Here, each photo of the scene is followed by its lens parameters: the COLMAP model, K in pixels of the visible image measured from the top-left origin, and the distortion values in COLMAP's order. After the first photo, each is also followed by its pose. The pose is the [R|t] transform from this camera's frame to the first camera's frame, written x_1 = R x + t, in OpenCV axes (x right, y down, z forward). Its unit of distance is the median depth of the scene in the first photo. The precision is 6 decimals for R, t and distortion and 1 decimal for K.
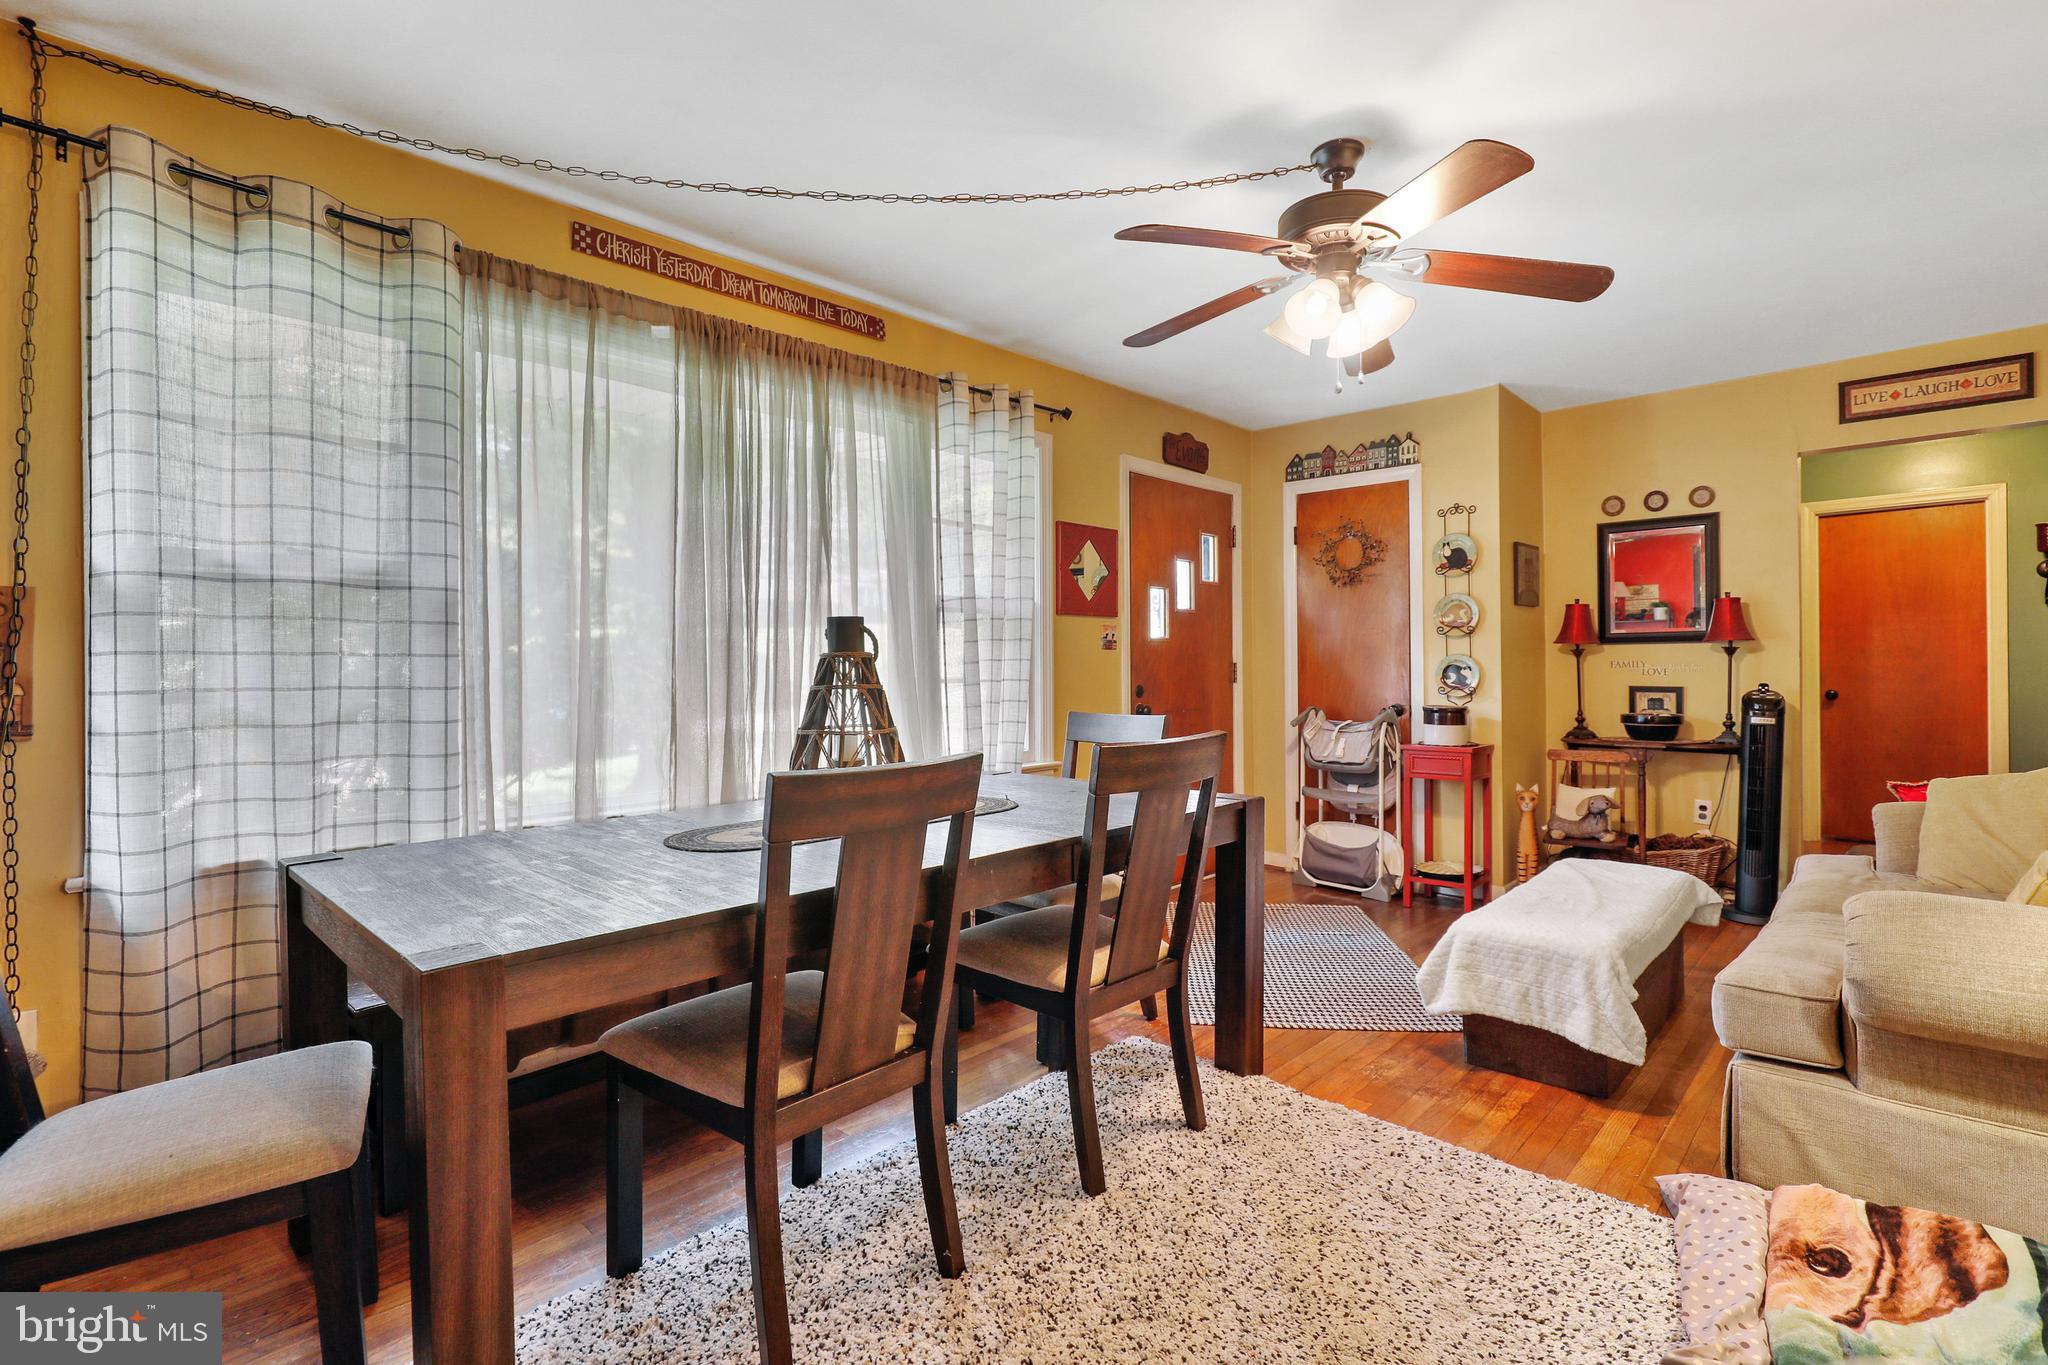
lens RADIAL K [[949.2, 0, 1026.9], [0, 949.2, 671.2], [0, 0, 1]] dist [-0.004296, 0.000130]
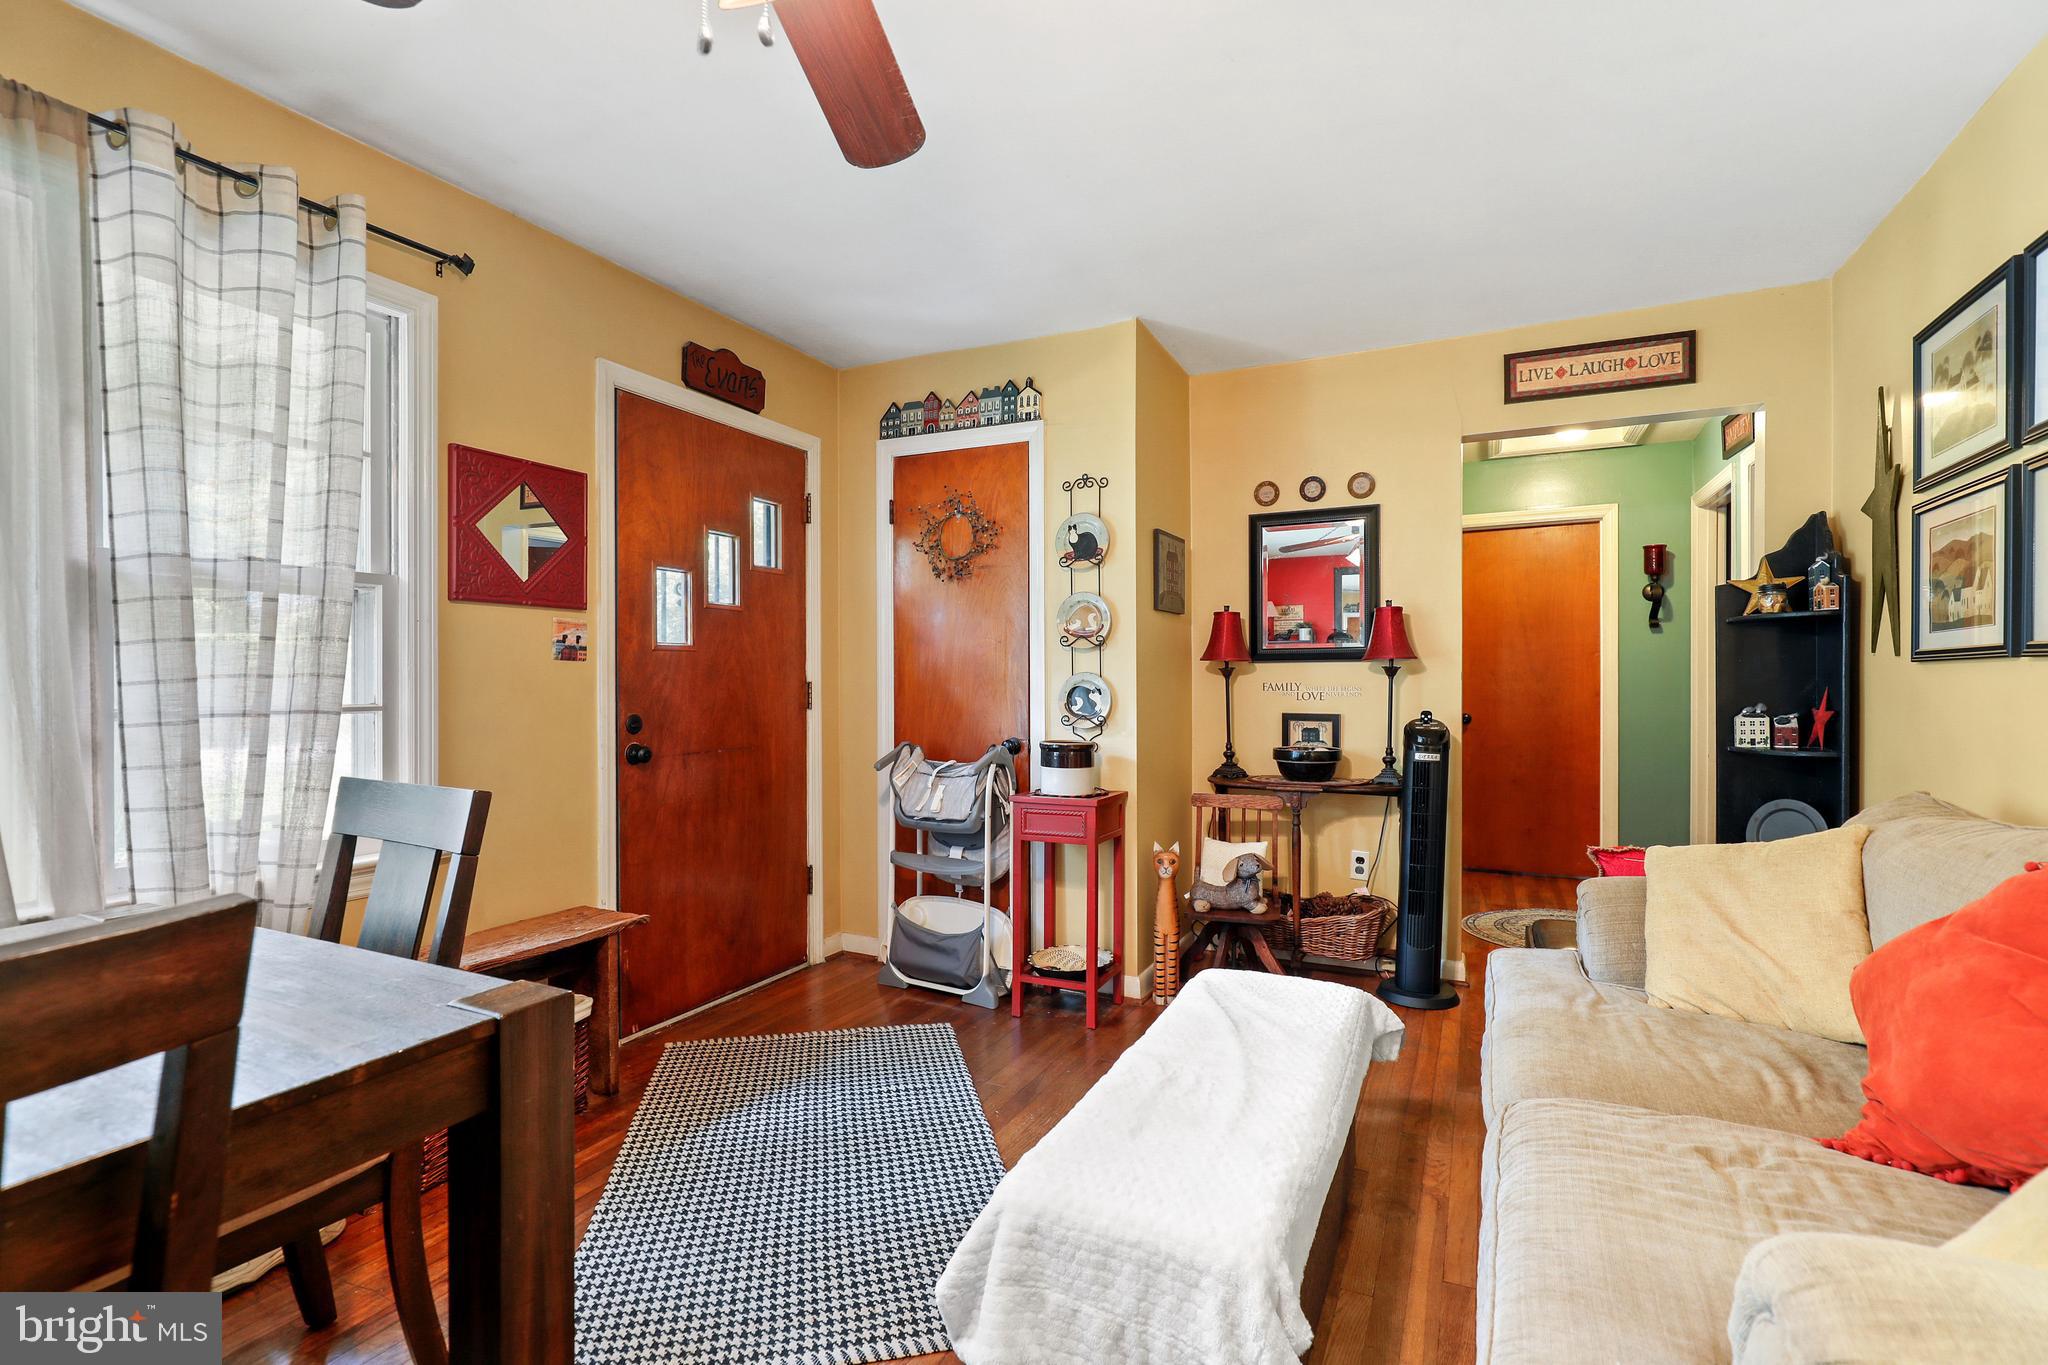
lens RADIAL K [[951.1, 0, 1012.8], [0, 951.1, 693.3], [0, 0, 1]] dist [-0.000908, -0.000397]
pose [[0.955932, 0.002559, 0.293576, 0.176403], [-0.004358, 0.999976, 0.005474, -0.005302], [-0.293555, -0.006512, 0.955920, 0.291147]]
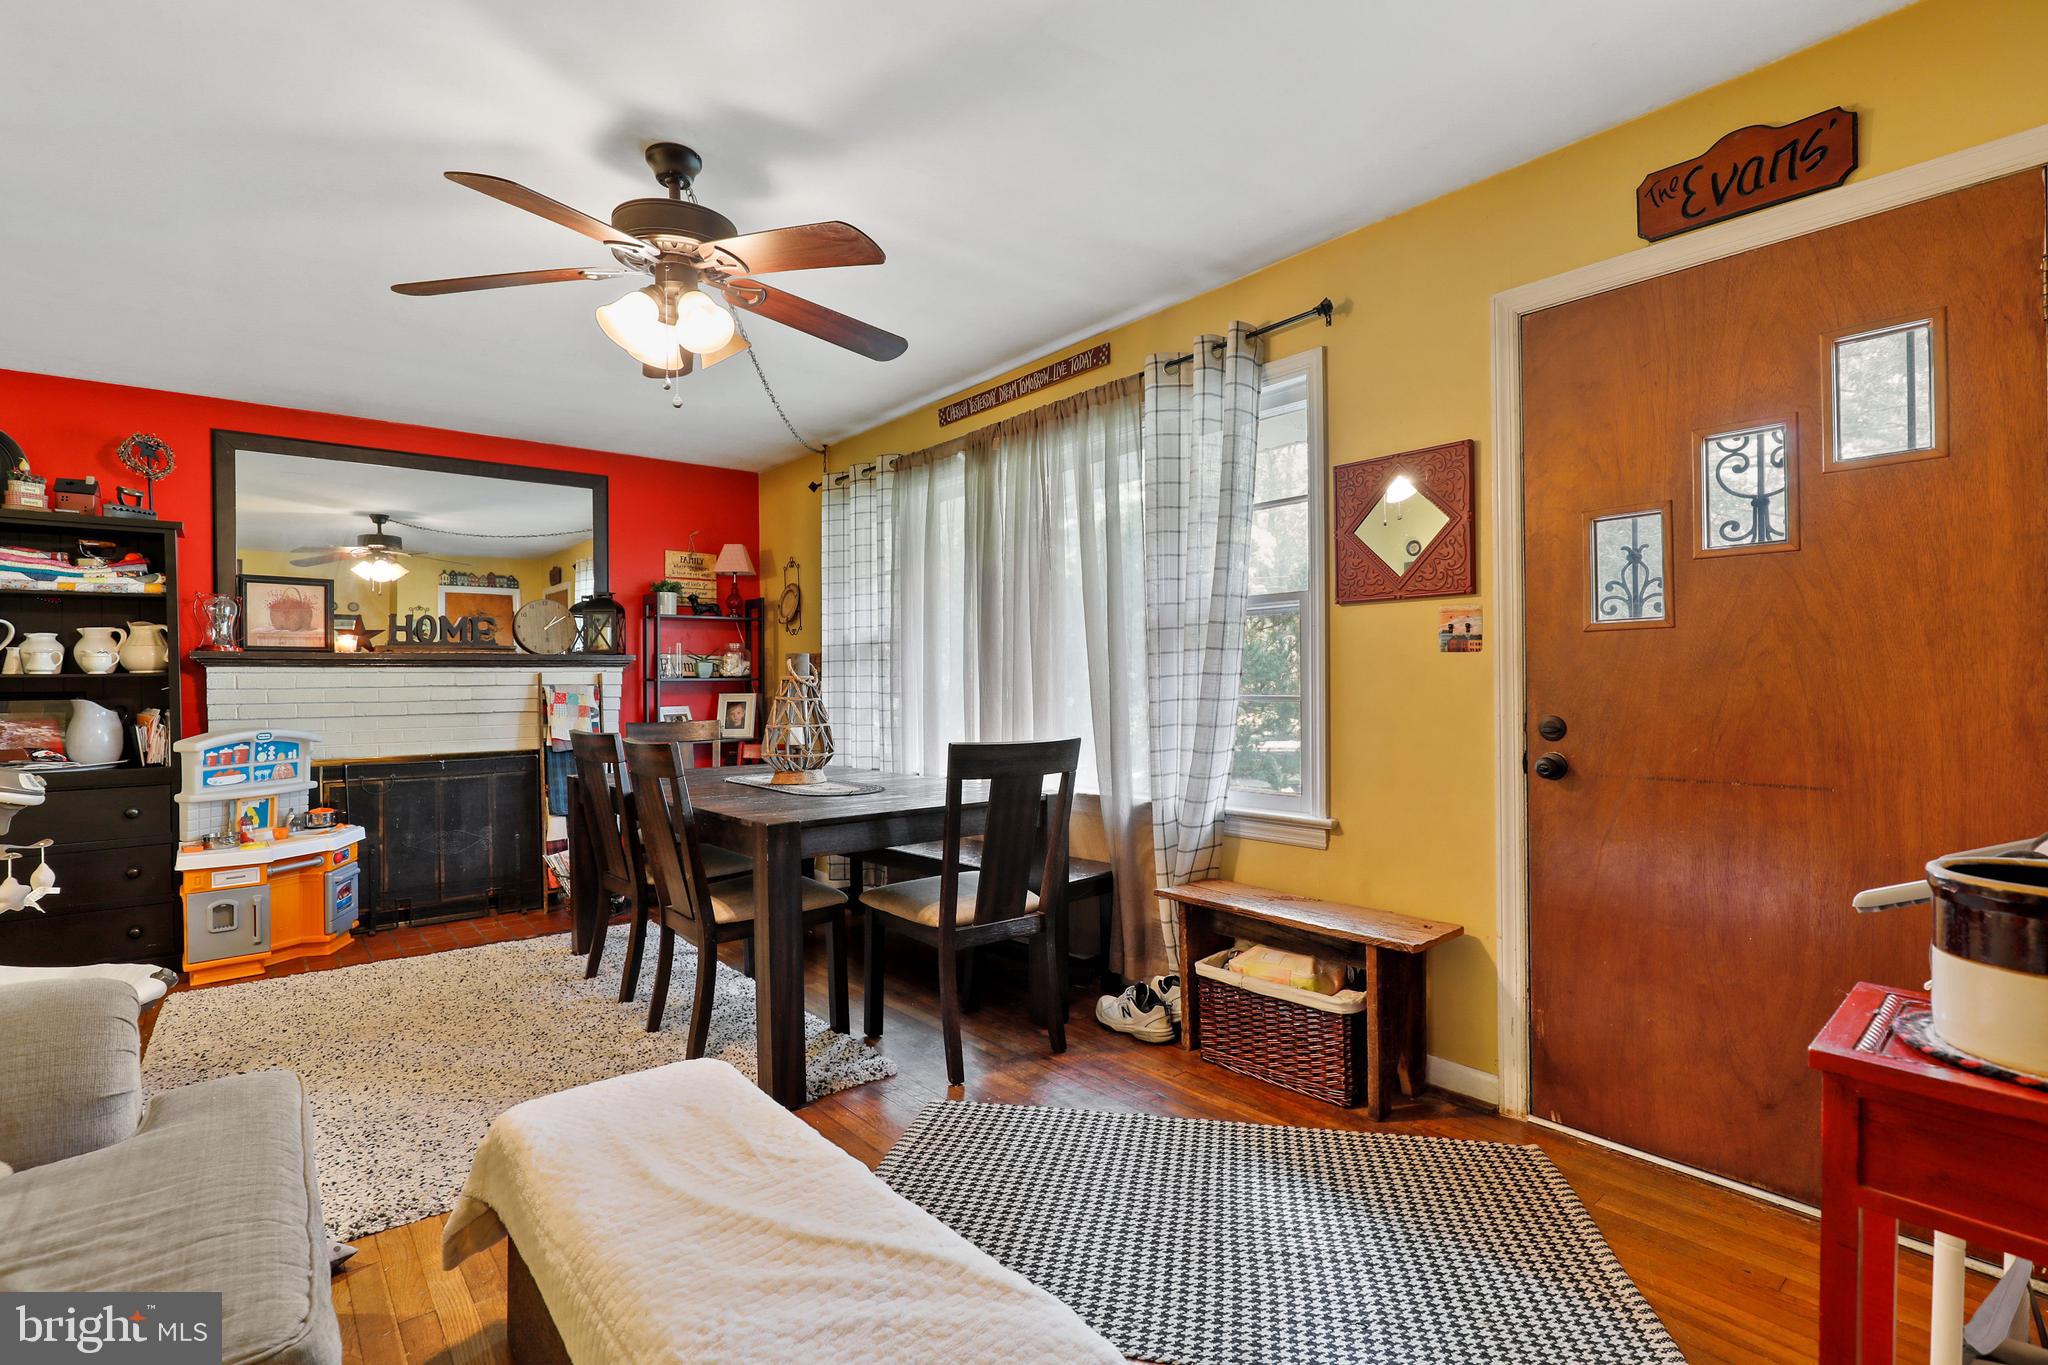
lens RADIAL K [[946.0, 0, 1016.7], [0, 946.0, 680.3], [0, 0, 1]] dist [-0.001759, 0.000603]
pose [[-0.118314, 0.010264, -0.992923, 0.666847], [0.006639, 0.999932, 0.009545, -0.012296], [0.992954, -0.005463, -0.118374, 0.774868]]
